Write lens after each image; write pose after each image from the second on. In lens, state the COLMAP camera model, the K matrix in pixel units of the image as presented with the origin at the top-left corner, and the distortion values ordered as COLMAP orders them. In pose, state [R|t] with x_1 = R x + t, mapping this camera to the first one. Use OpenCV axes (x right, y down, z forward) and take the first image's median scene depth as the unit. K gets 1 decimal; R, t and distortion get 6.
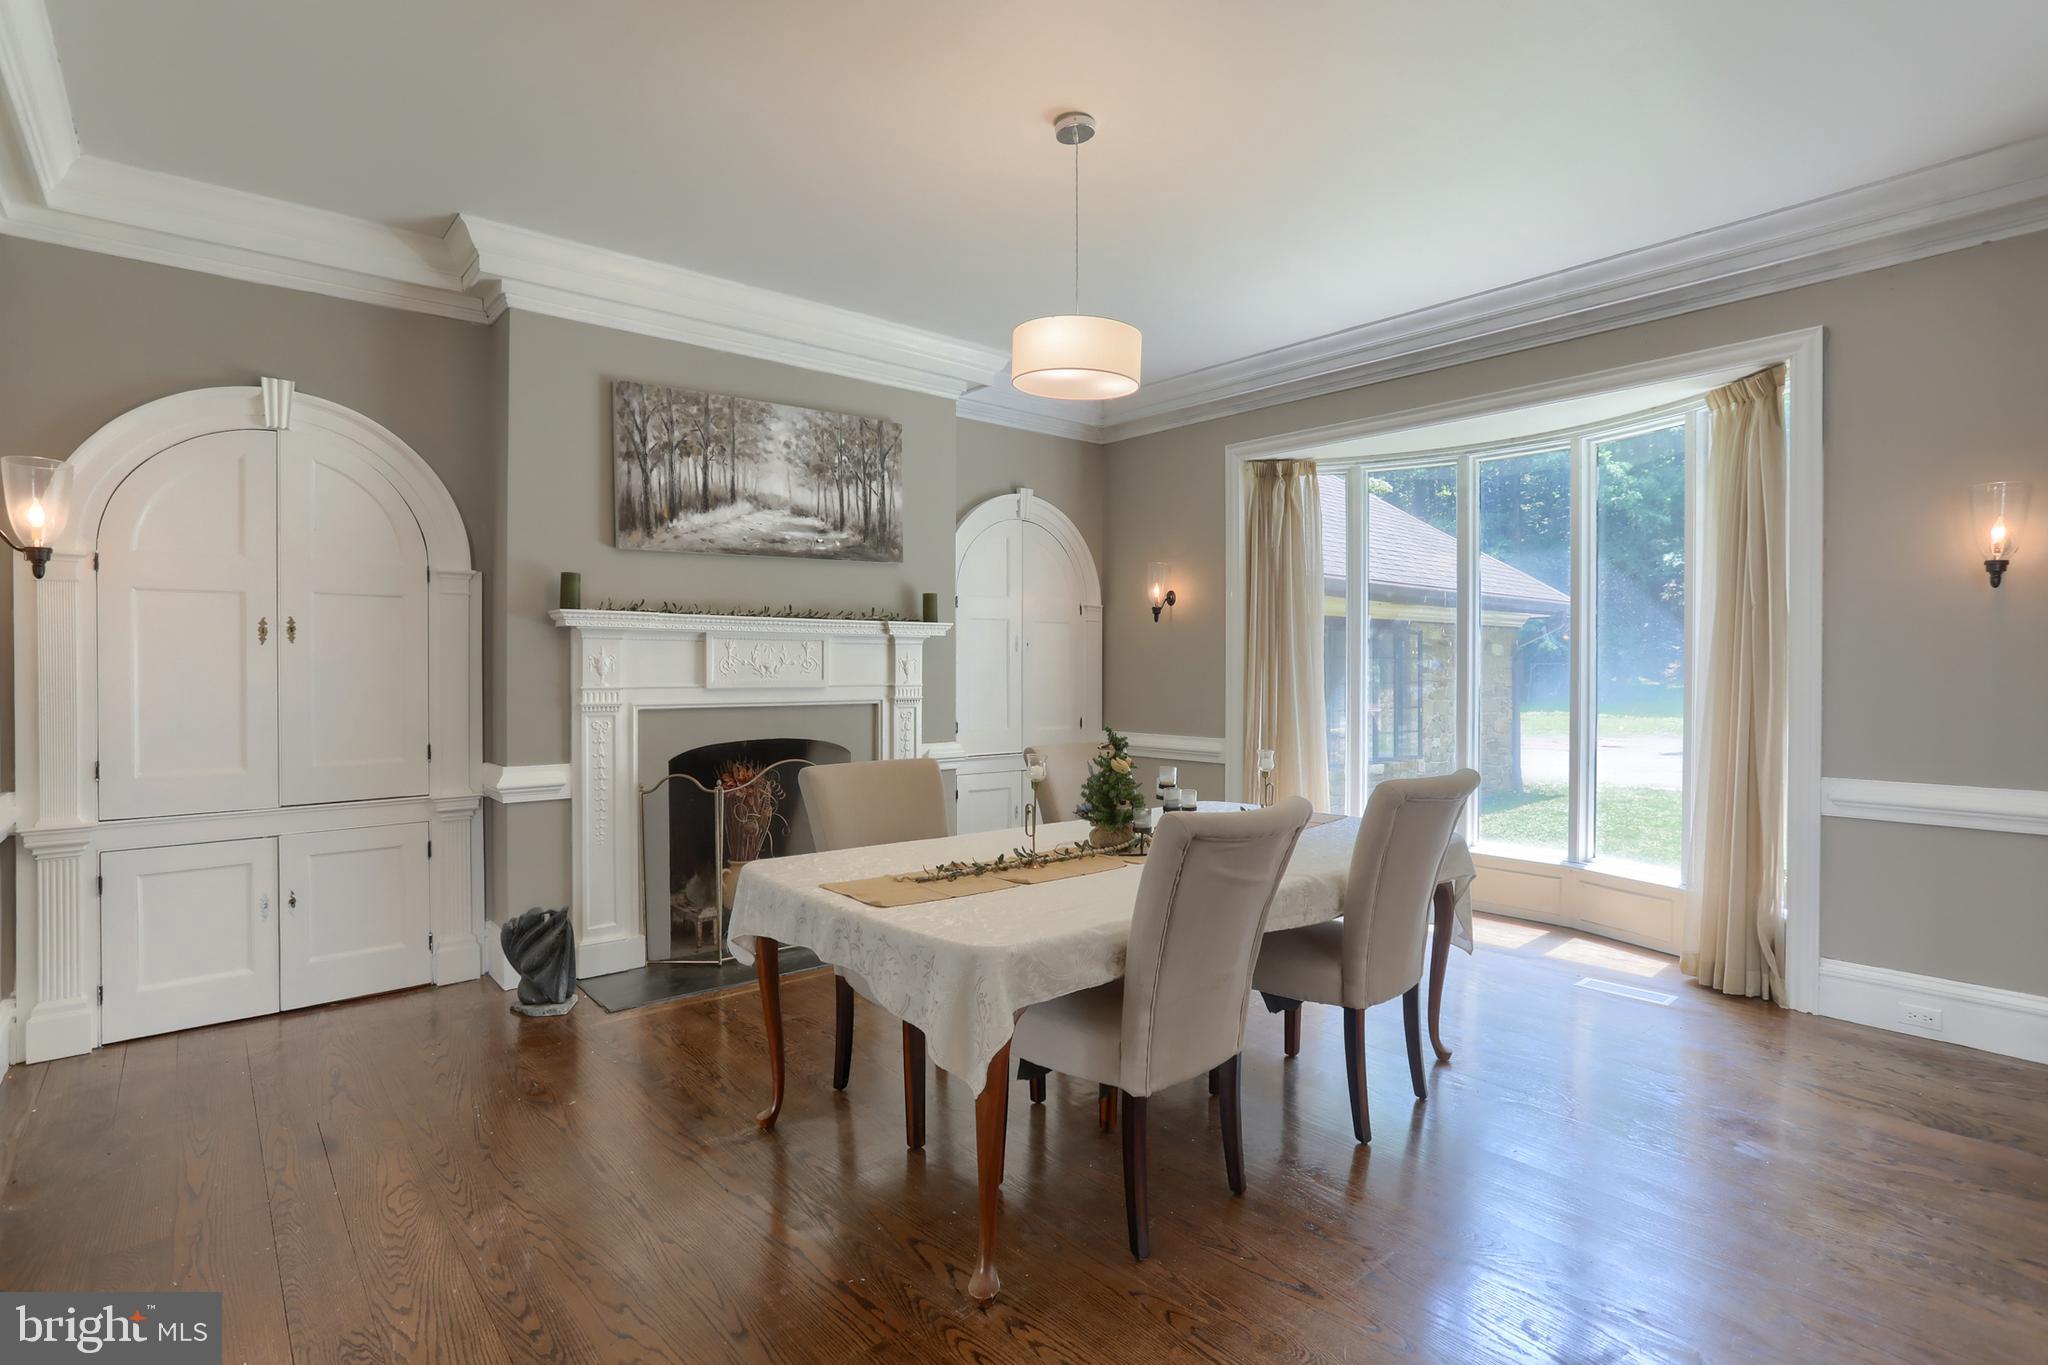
lens RADIAL K [[1033.1, 0, 989.4], [0, 1033.1, 675.6], [0, 0, 1]] dist [0.005868, 0.003870]
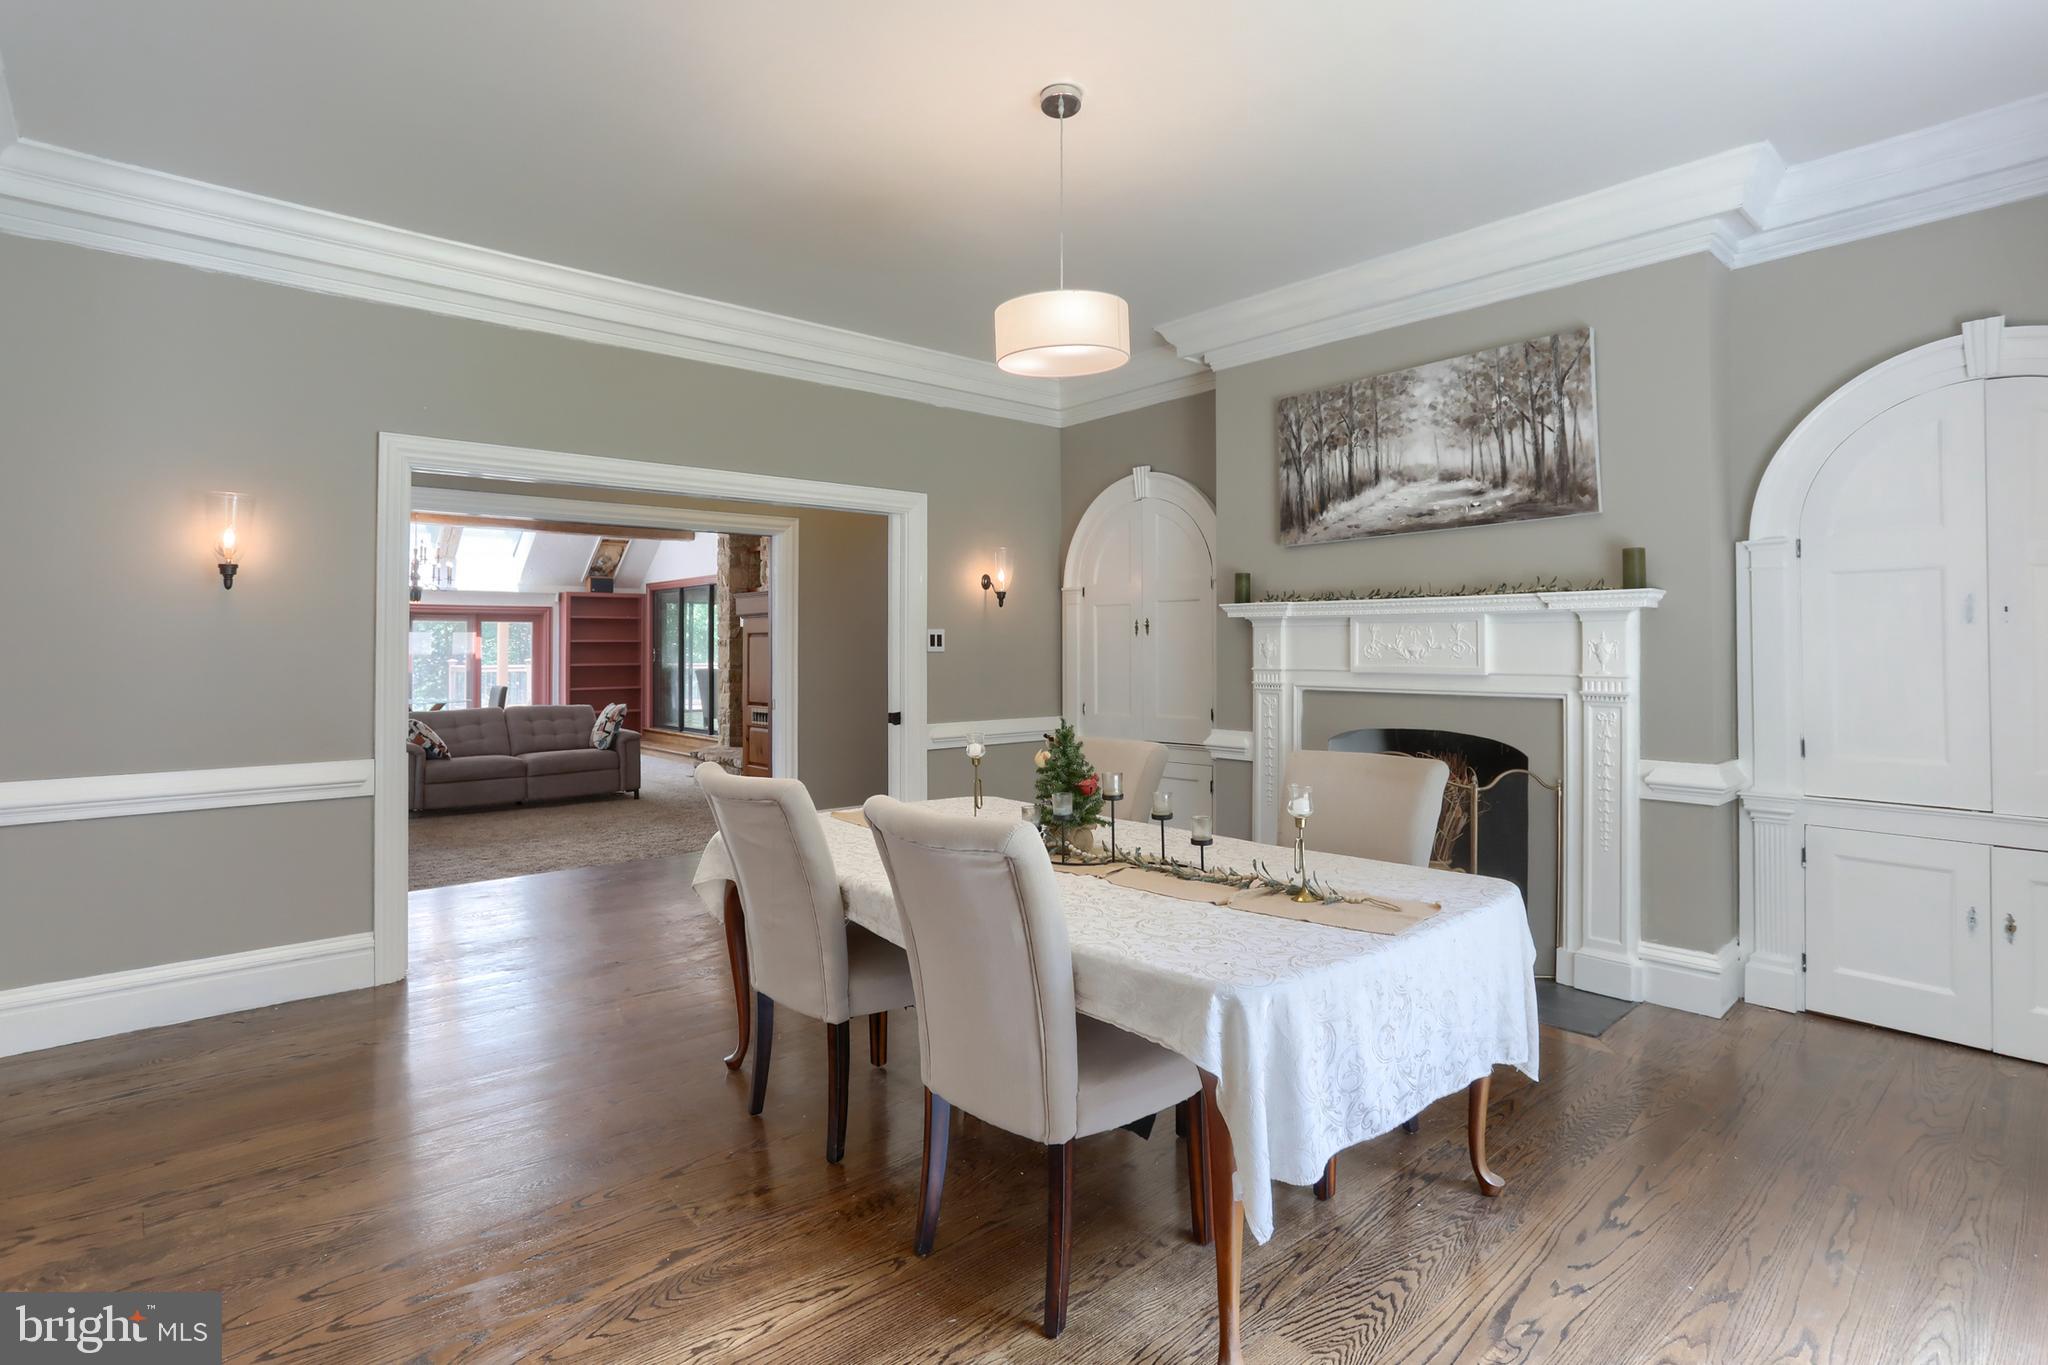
lens RADIAL K [[1033.1, 0, 997.5], [0, 1033.1, 651.9], [0, 0, 1]] dist [0.005868, 0.003870]
pose [[0.046916, 0.002938, -0.998895, 0.694838], [-0.007872, 0.999966, 0.002571, -0.006951], [0.998868, 0.007743, 0.046938, 0.578006]]
